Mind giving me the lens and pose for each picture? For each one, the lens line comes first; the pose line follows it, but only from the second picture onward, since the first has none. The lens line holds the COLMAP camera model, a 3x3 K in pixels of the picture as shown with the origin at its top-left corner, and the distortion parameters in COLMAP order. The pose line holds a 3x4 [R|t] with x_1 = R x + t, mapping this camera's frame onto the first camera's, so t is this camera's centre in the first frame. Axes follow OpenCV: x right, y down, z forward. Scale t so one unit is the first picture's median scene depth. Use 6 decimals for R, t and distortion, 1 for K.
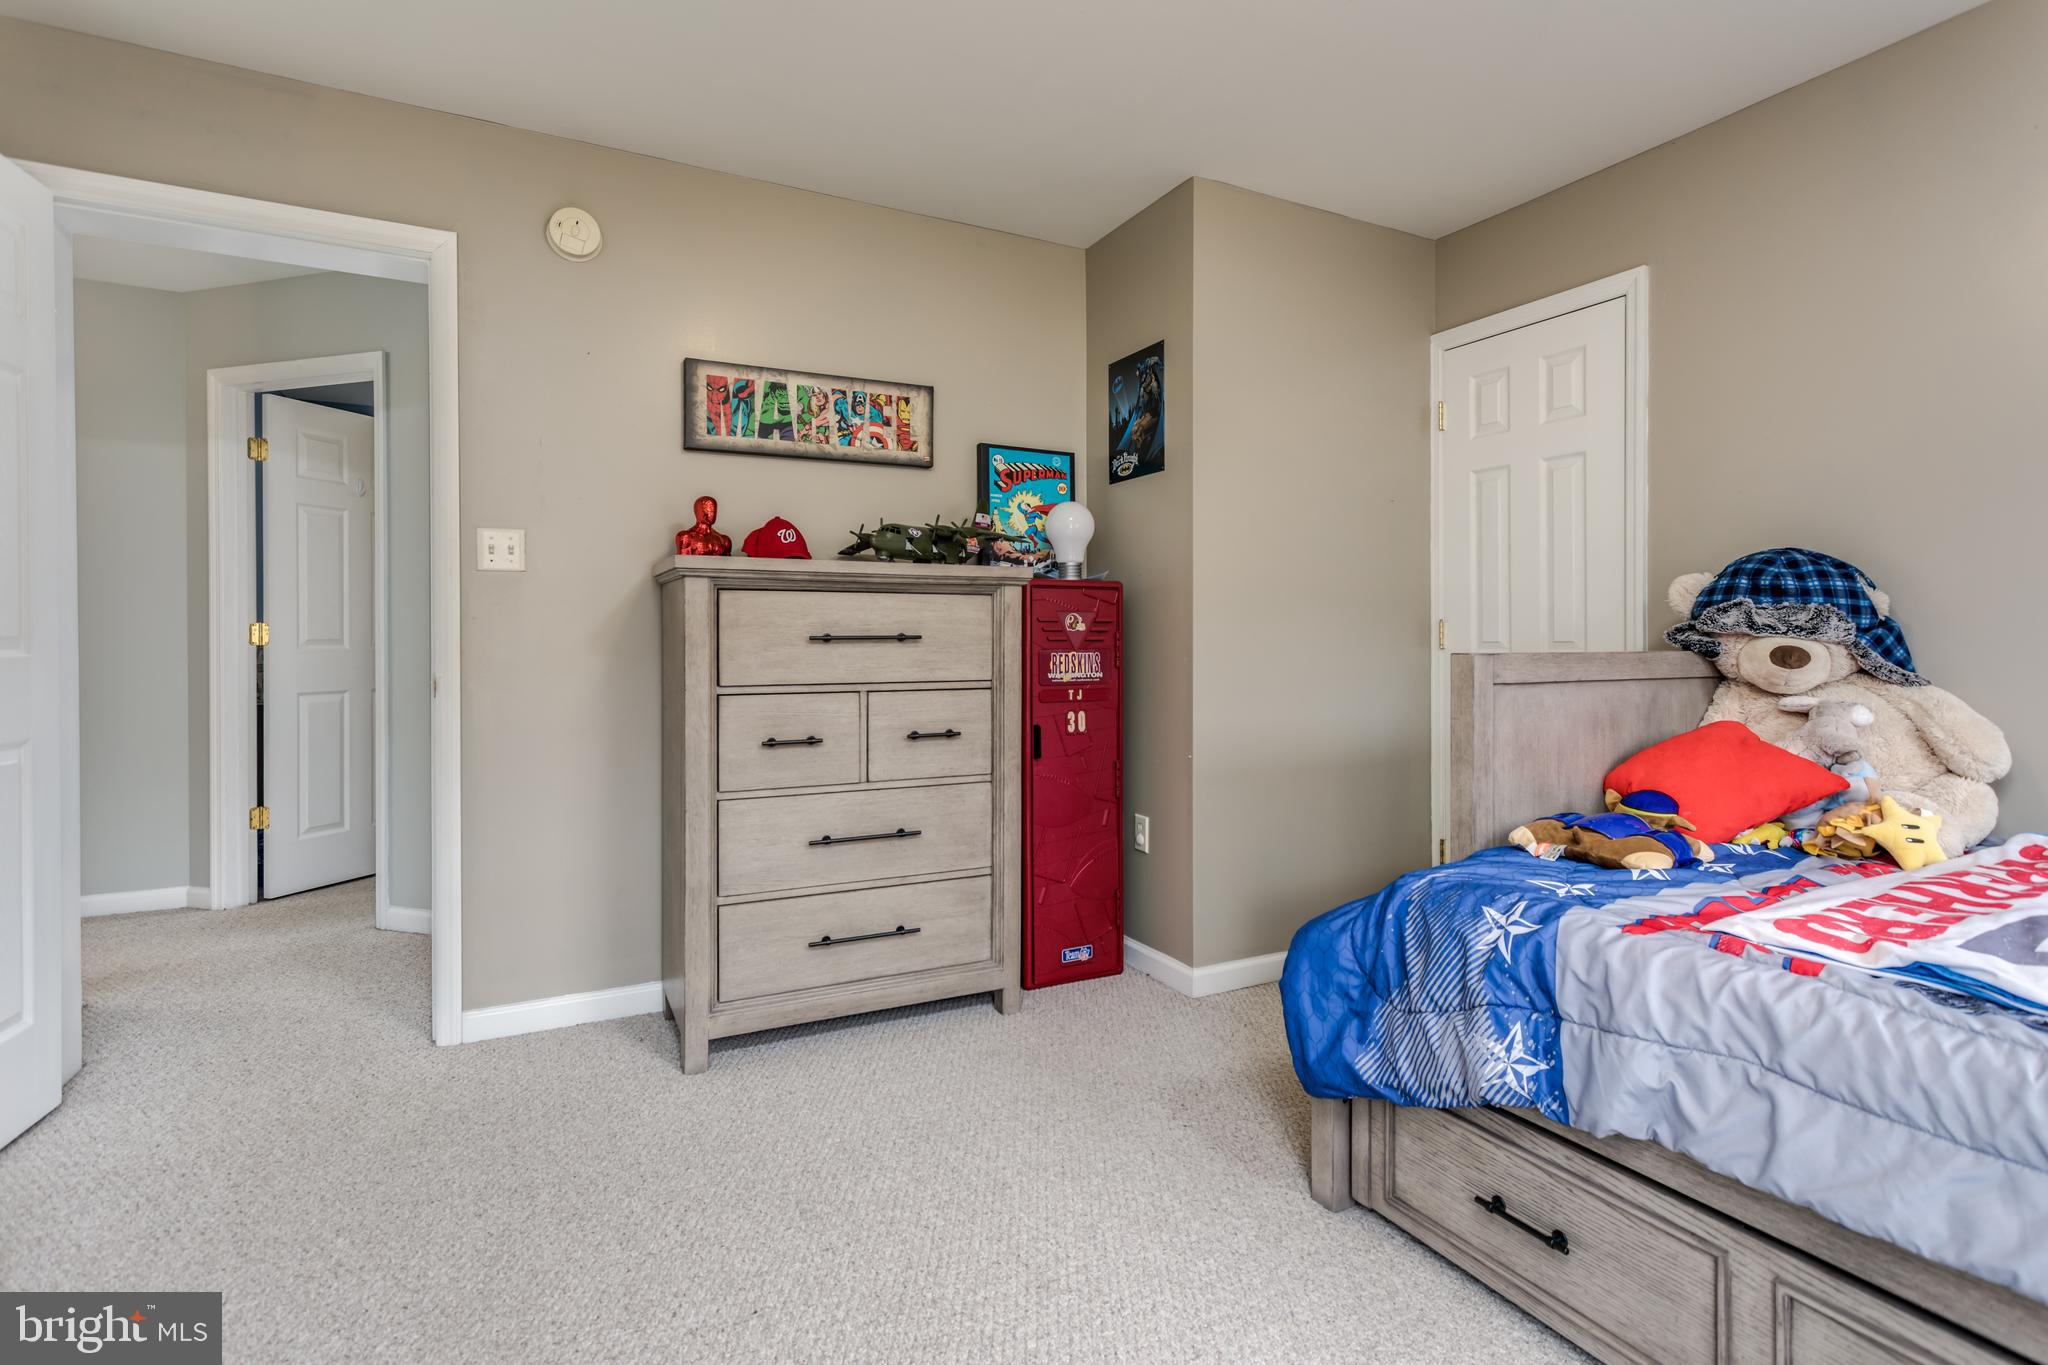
lens RADIAL K [[1022.6, 0, 1026.5], [0, 1022.6, 642.6], [0, 0, 1]] dist [0.001025, 0.000385]
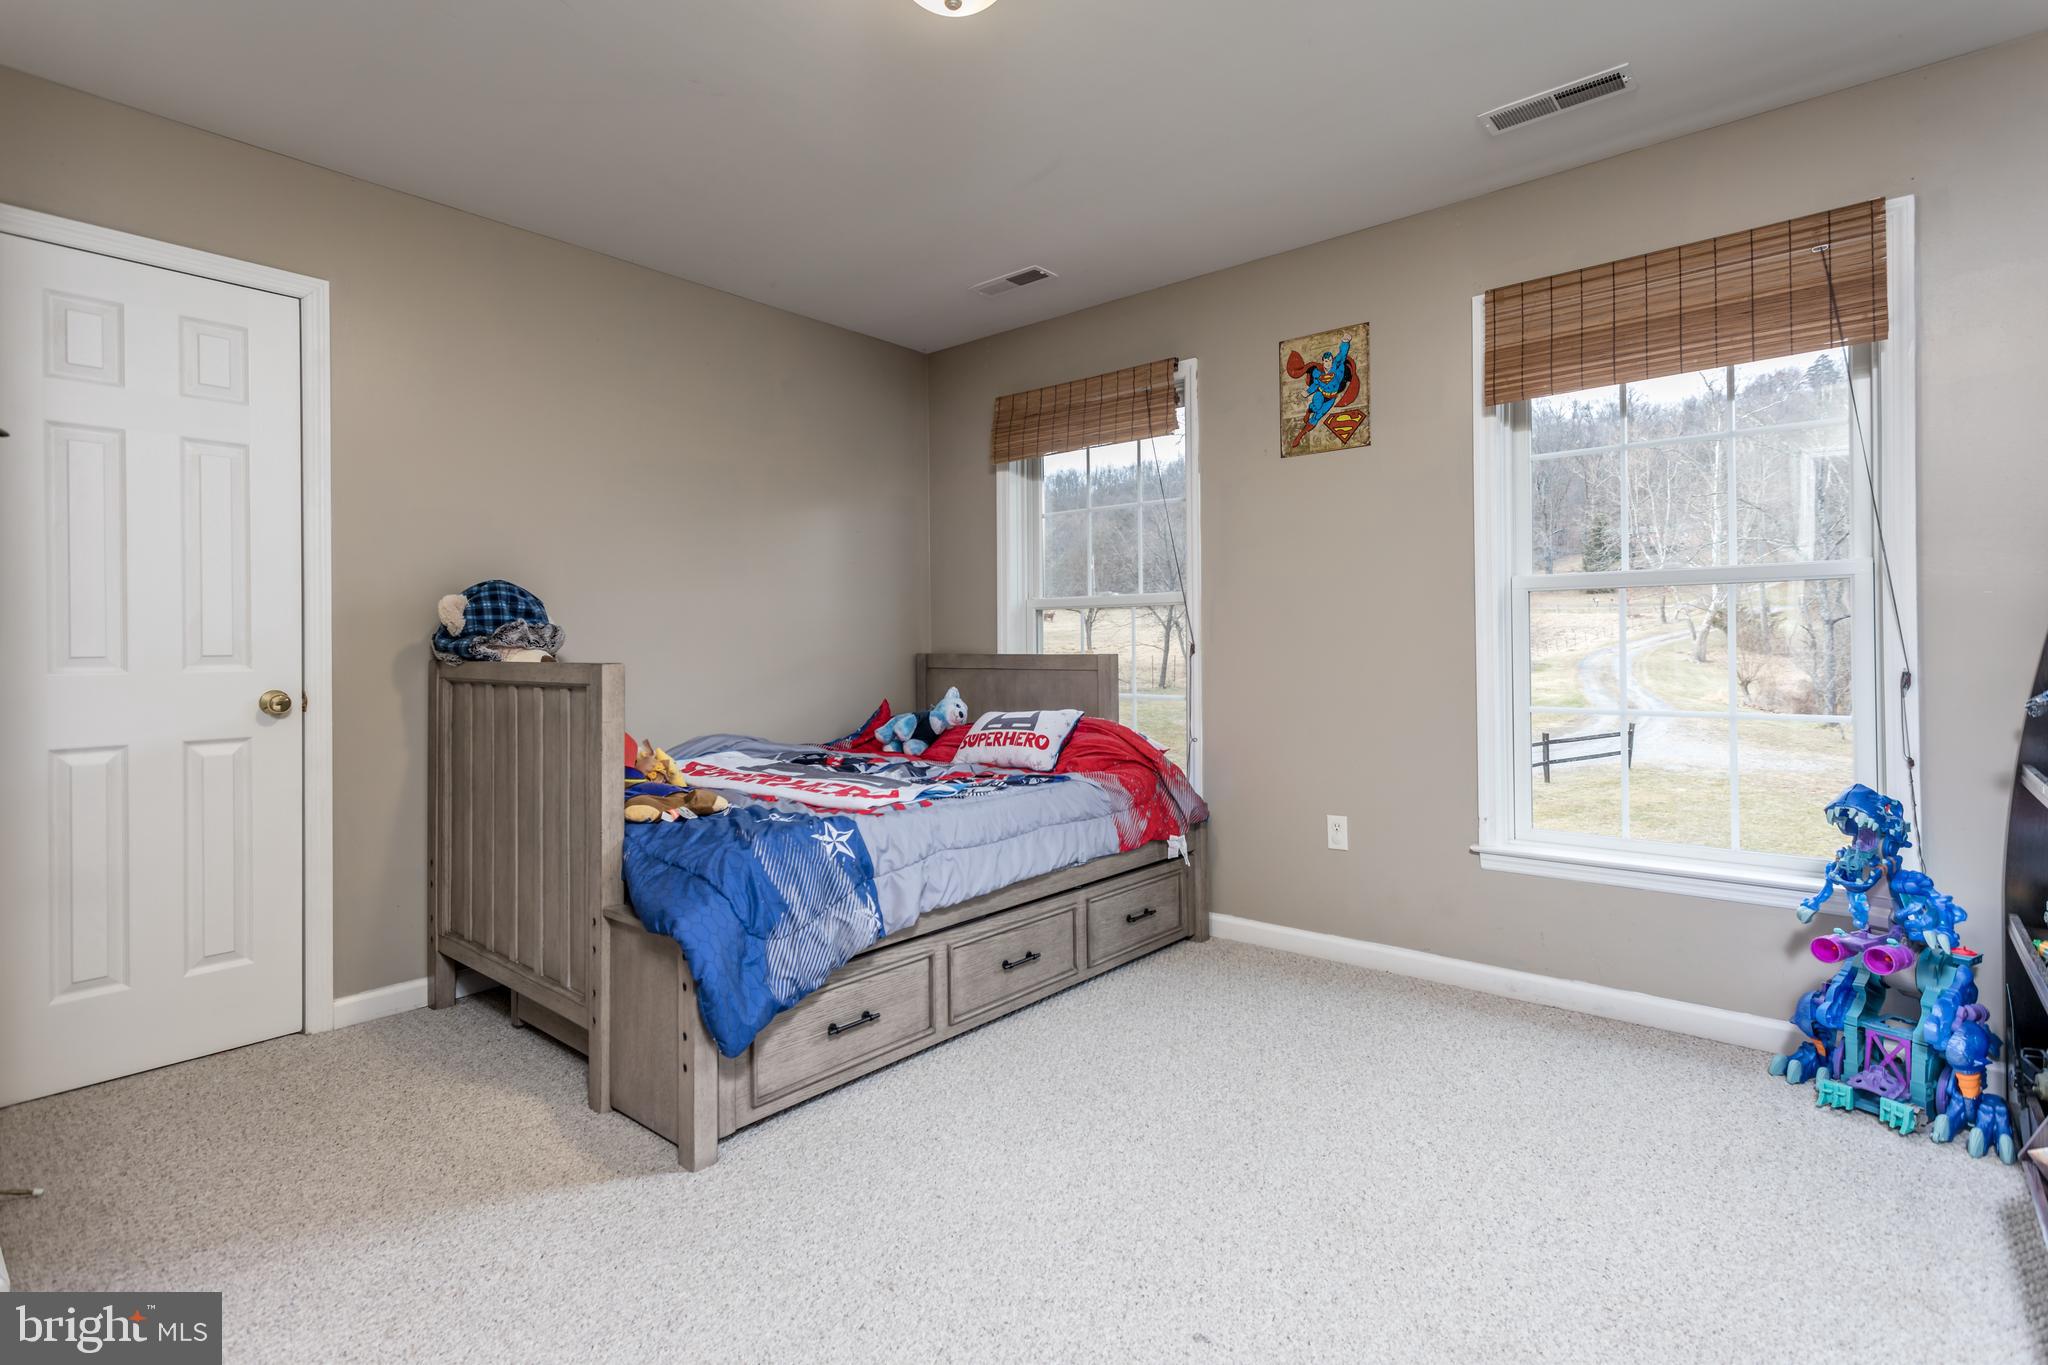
lens RADIAL K [[1022.6, 0, 1026.5], [0, 1022.6, 642.6], [0, 0, 1]] dist [0.001025, 0.000385]
pose [[-0.403095, -0.001439, 0.915157, -1.032616], [0.002221, 0.999994, 0.002551, -0.017508], [-0.915156, 0.003060, -0.403089, 1.362733]]
